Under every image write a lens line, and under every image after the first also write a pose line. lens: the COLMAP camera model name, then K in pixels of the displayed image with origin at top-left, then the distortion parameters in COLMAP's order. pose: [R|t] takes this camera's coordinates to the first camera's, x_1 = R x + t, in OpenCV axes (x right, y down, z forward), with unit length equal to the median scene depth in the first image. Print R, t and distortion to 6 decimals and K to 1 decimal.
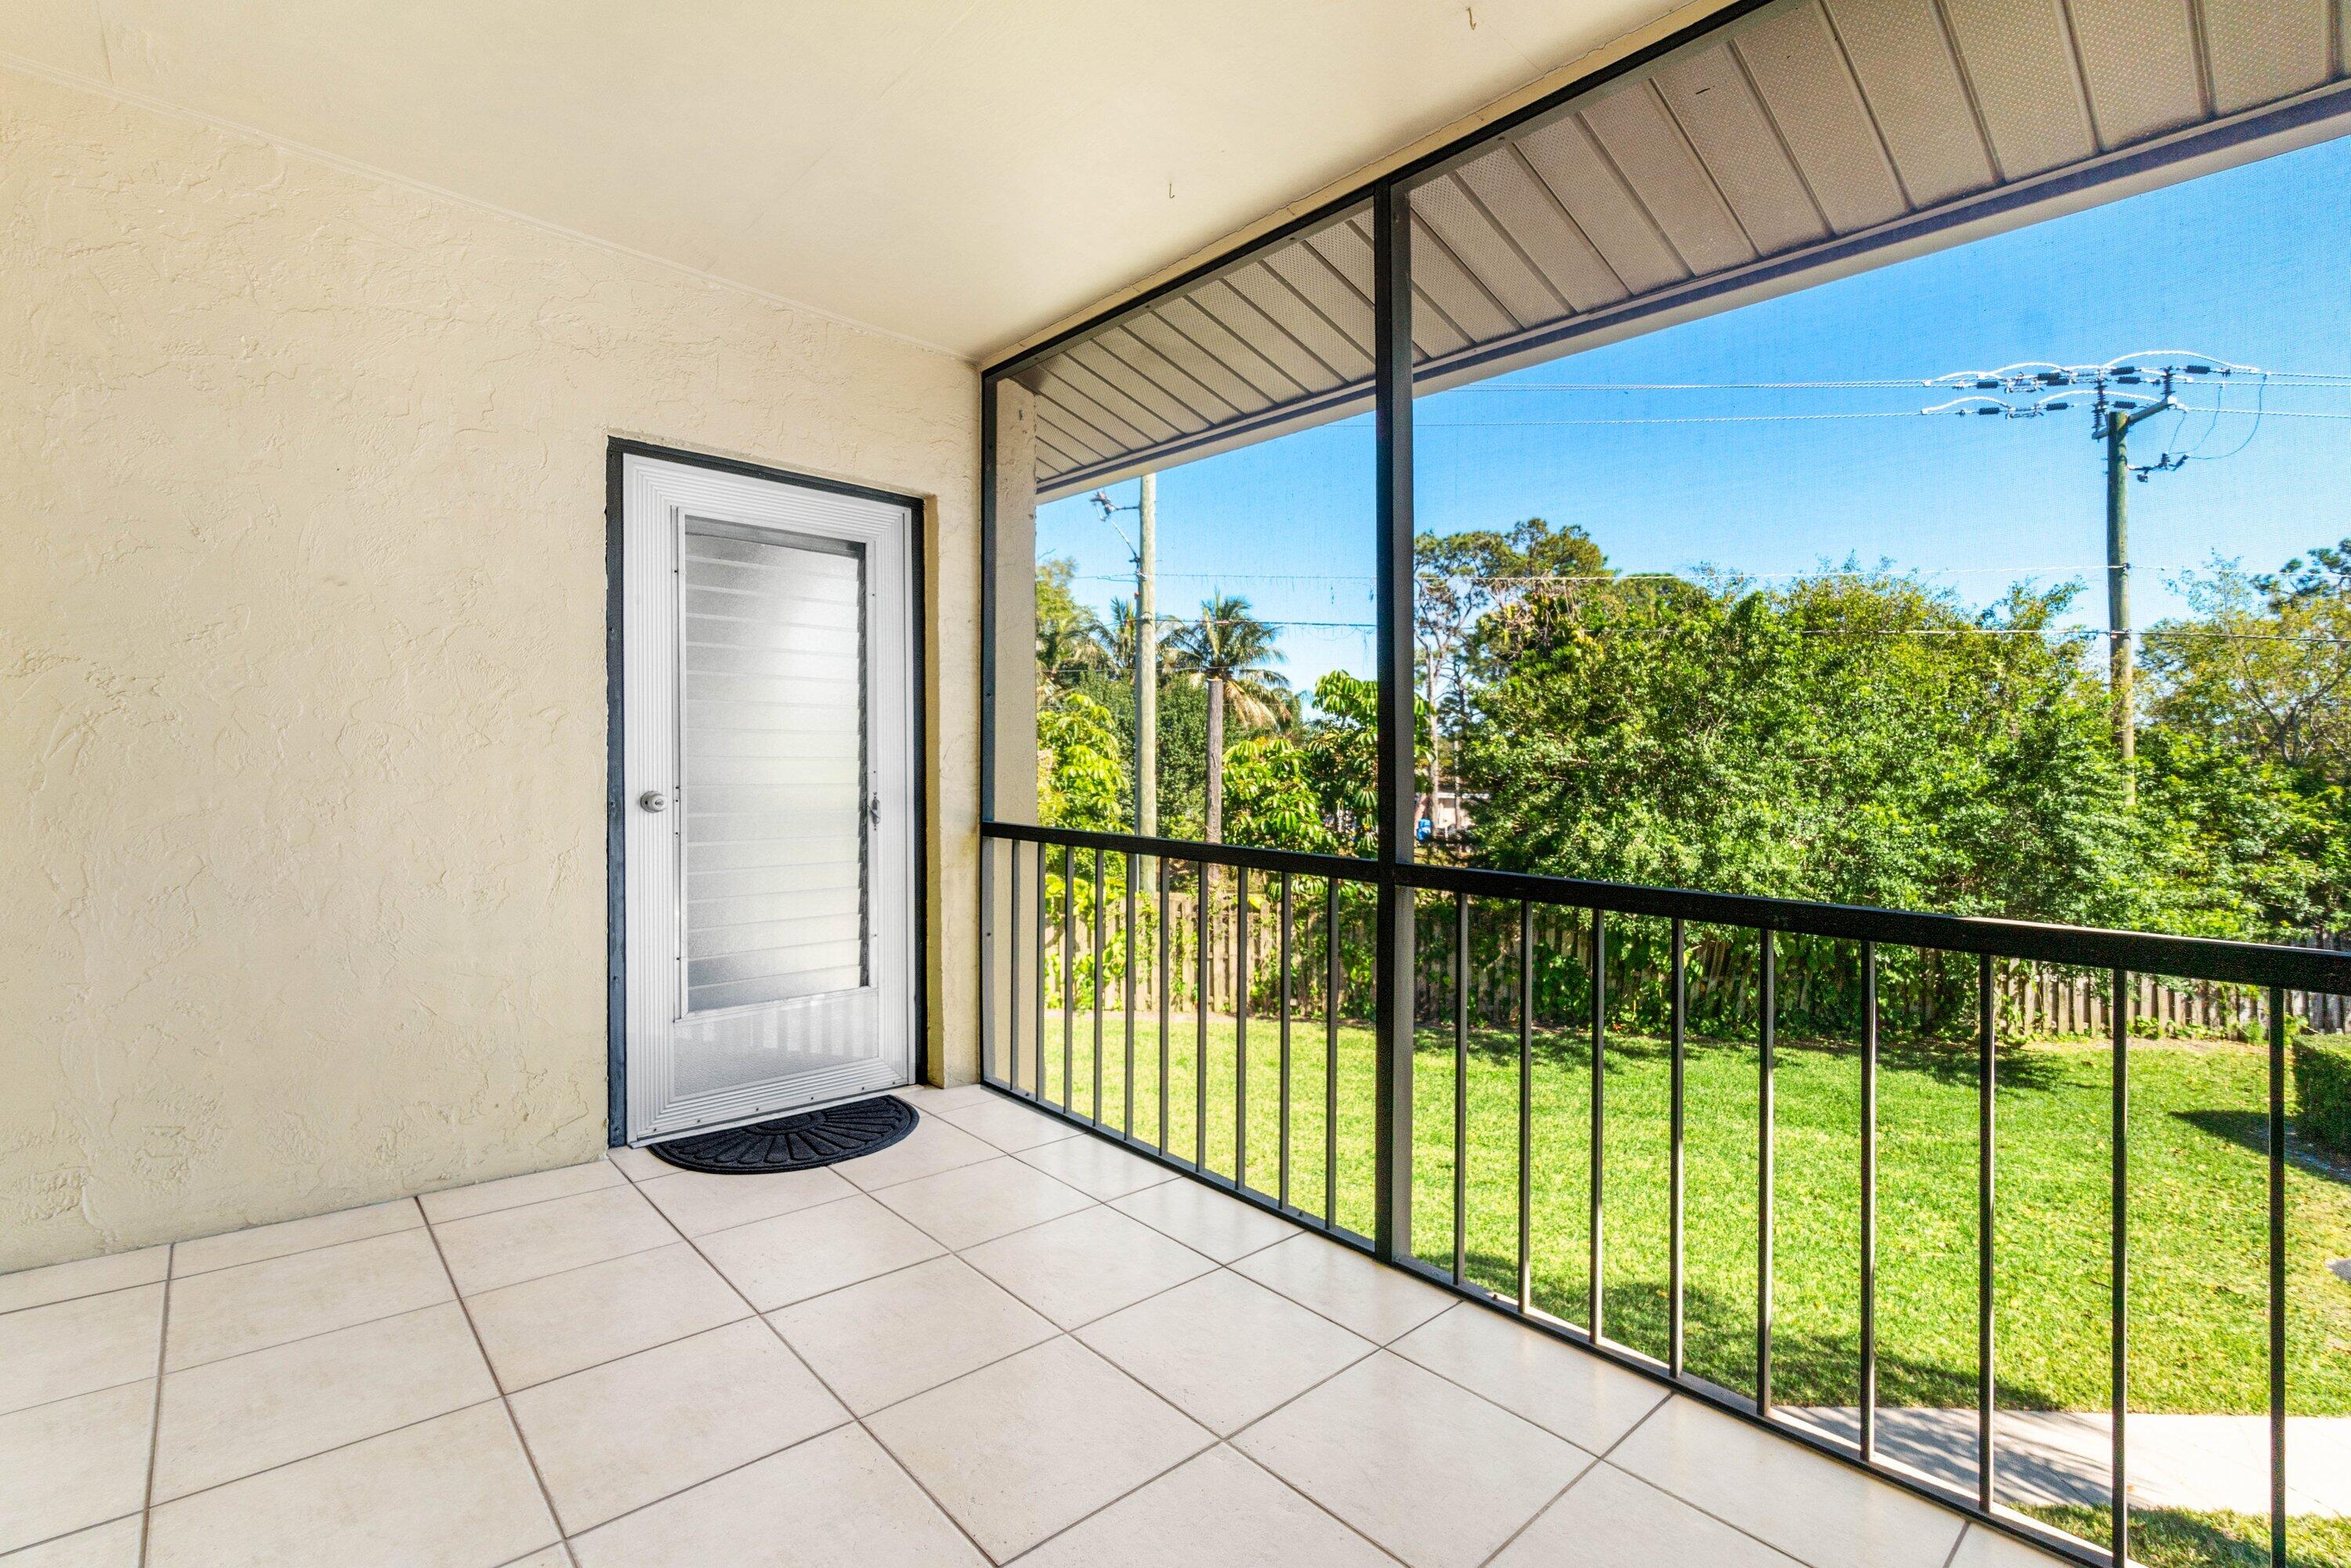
lens RADIAL K [[1053.3, 0, 1199.3], [0, 1053.3, 799.7], [0, 0, 1]] dist [-0.003548, 0.001886]
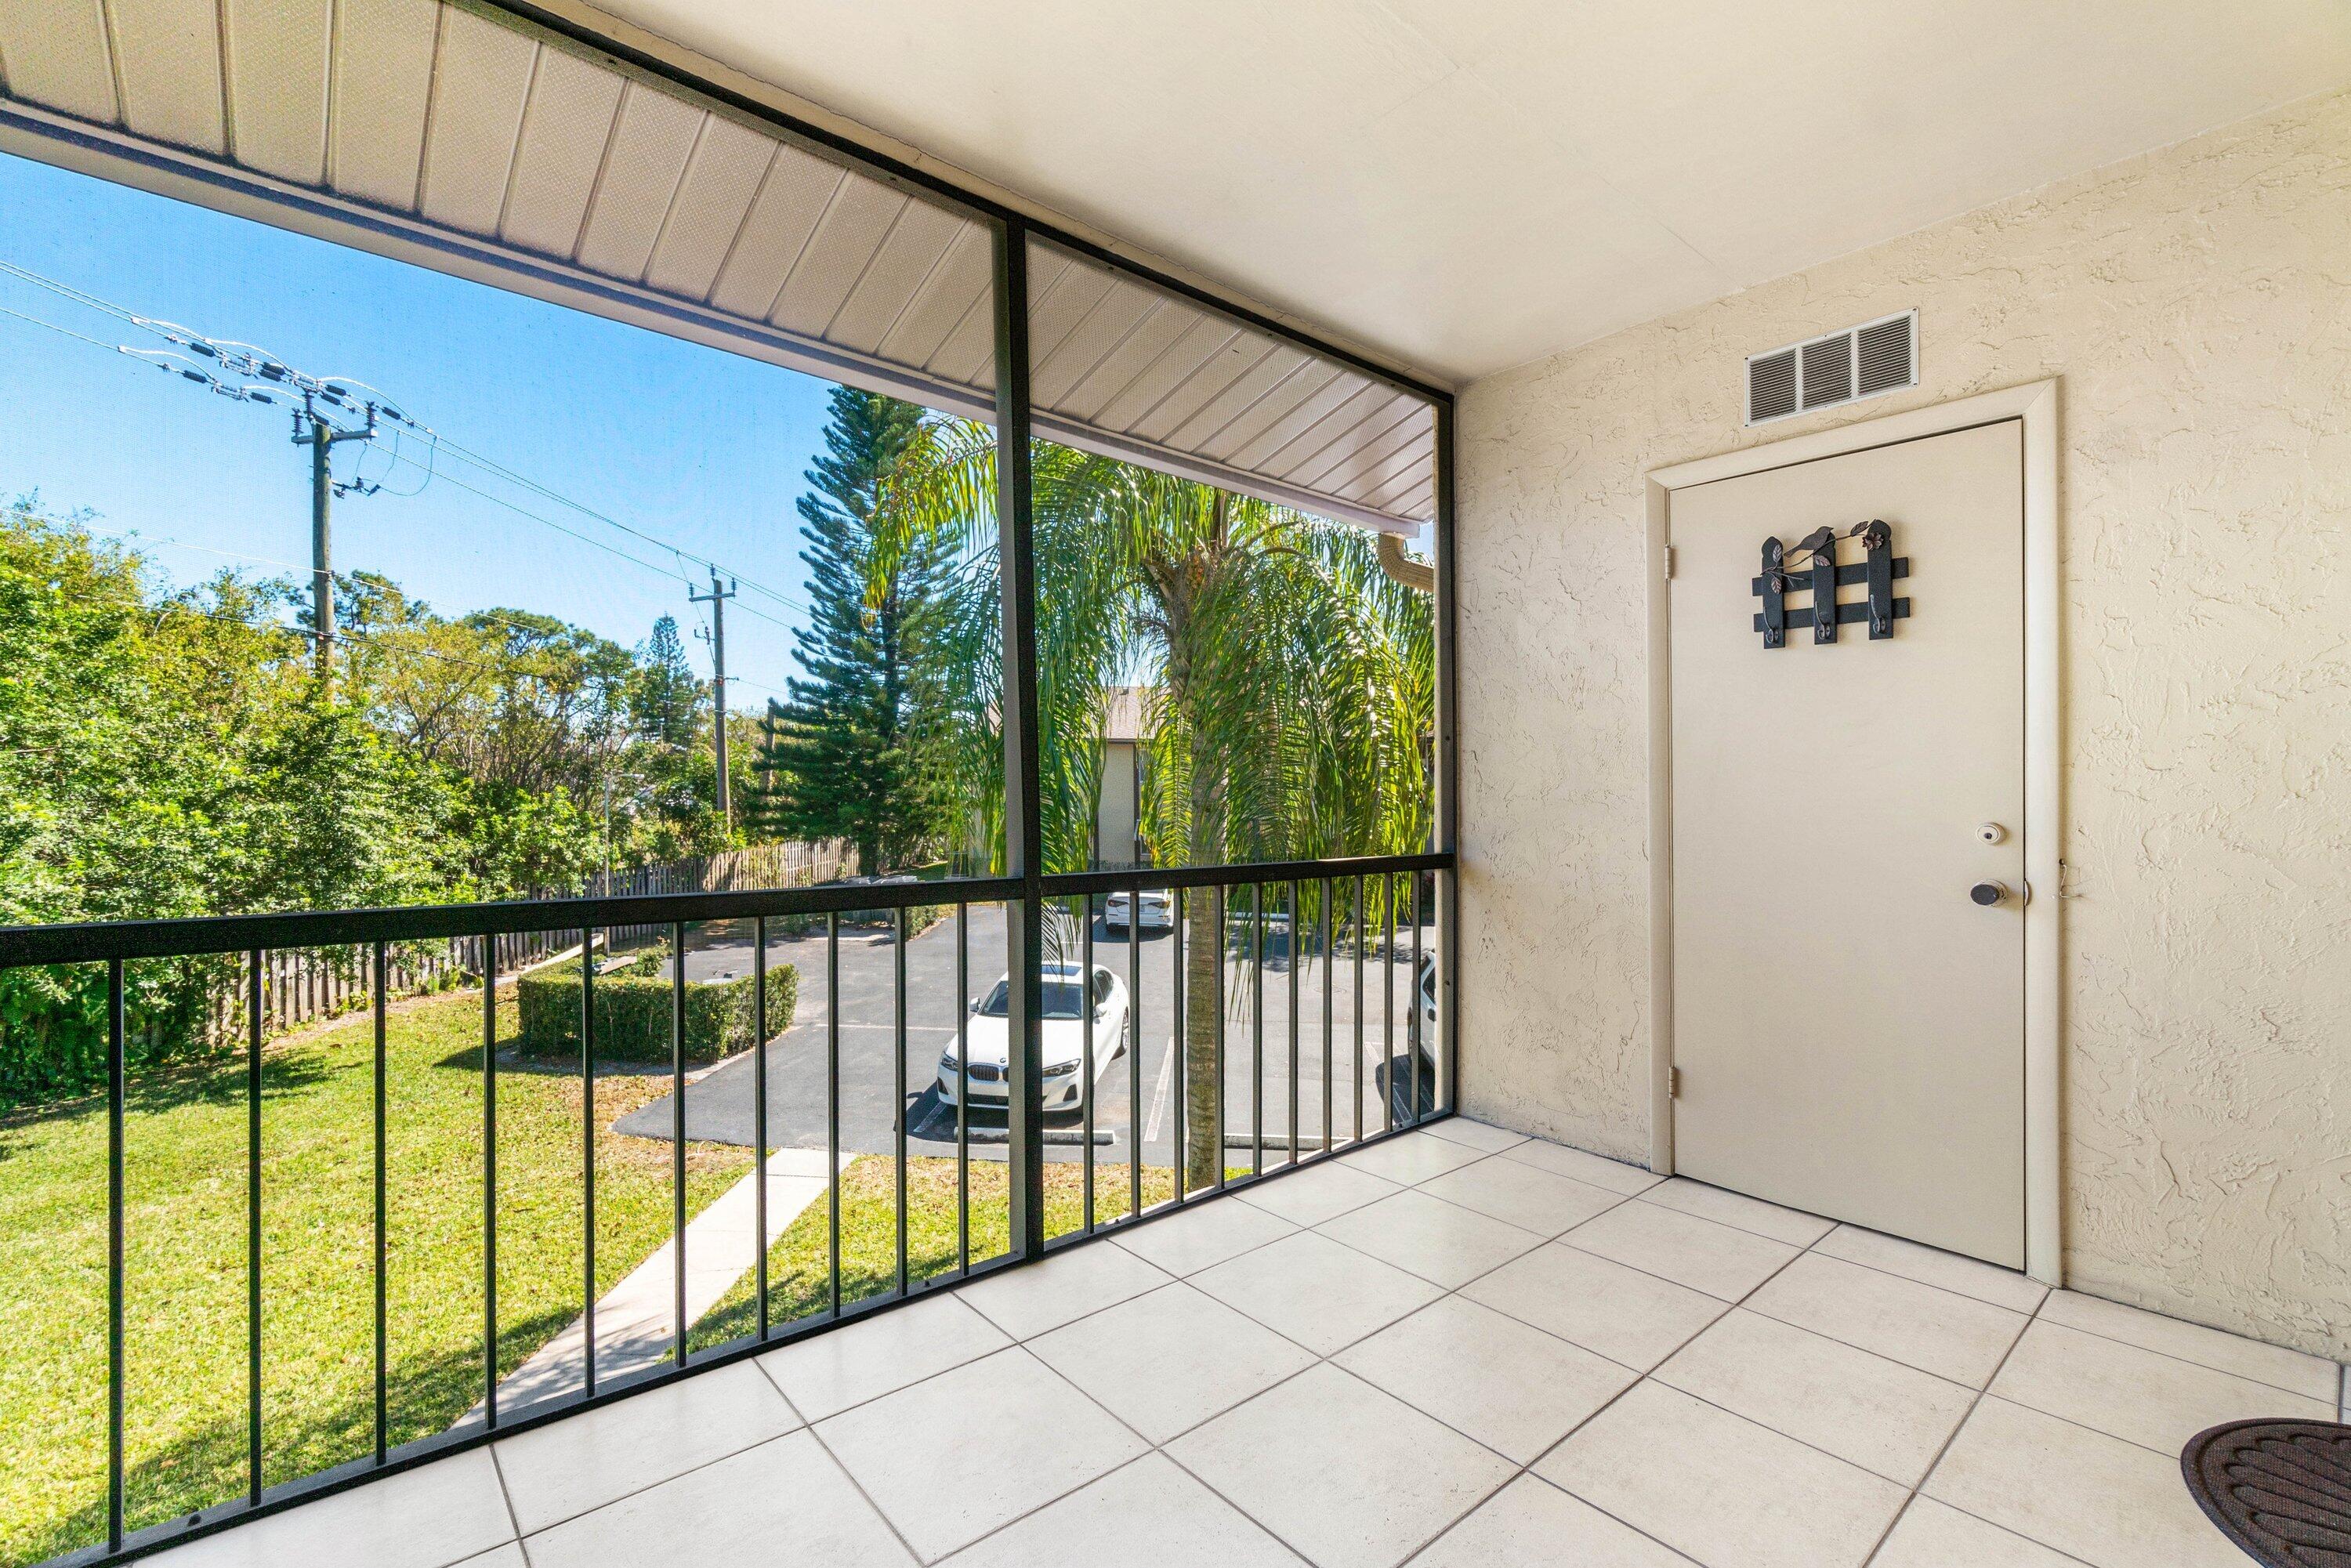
lens RADIAL K [[1053.3, 0, 1131.4], [0, 1053.3, 781.3], [0, 0, 1]] dist [-0.003548, 0.001886]
pose [[0.051840, -0.011834, 0.998585, -0.147878], [0.019526, 0.999751, 0.010834, -0.007349], [-0.998465, 0.018937, 0.052058, 0.145917]]
